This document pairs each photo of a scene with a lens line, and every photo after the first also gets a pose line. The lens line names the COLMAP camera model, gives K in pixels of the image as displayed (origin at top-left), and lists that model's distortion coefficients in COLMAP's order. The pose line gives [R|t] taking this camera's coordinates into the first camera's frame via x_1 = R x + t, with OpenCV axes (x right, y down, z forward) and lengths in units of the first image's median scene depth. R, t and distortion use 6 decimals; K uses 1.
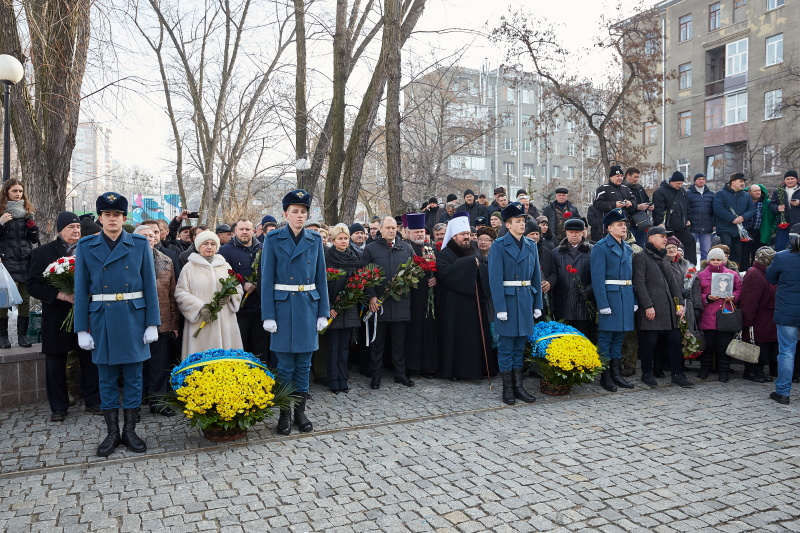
lens RADIAL K [[613.9, 0, 382.0], [0, 613.9, 269.5], [0, 0, 1]] dist [-0.035113, 0.008234]
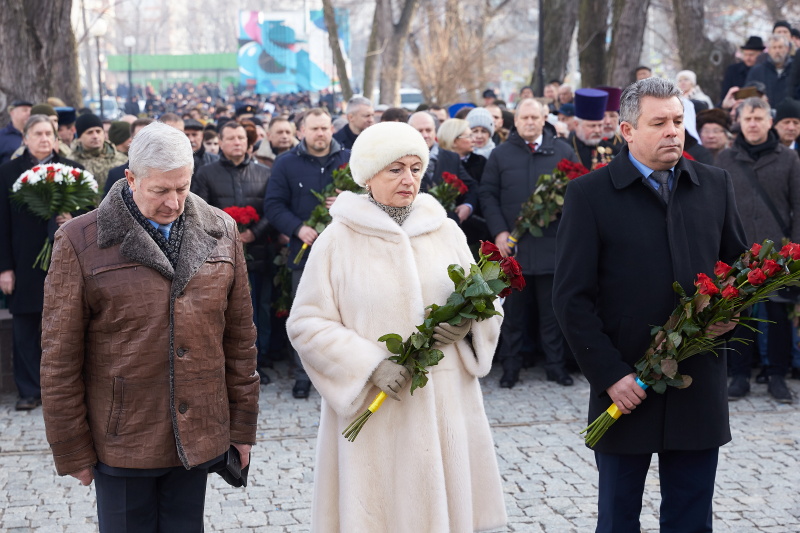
lens RADIAL K [[1587.6, 0, 400.0], [0, 1587.6, 266.5], [0, 0, 1]] dist [-0.023844, 0.105788]
pose [[0.955982, 0.000279, -0.293427, 0.057957], [0.015585, 0.998540, 0.051728, -0.000974], [0.293013, -0.054024, 0.954581, -0.085192]]
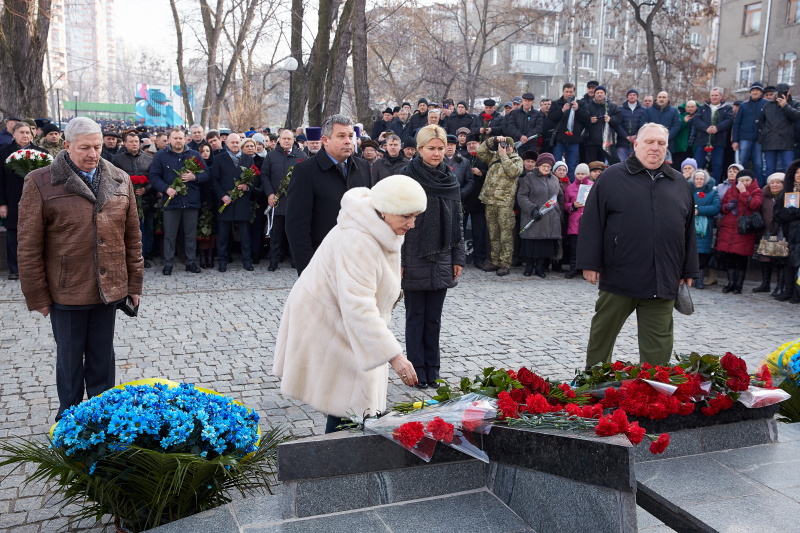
lens RADIAL K [[746.7, 0, 400.0], [0, 746.7, 266.5], [0, 0, 1]] dist [-0.012871, 0.088476]
pose [[0.997828, 0.033156, -0.056926, 0.055707], [-0.026448, 0.993036, 0.114801, 0.001124], [0.060336, -0.113046, 0.991756, -0.079363]]
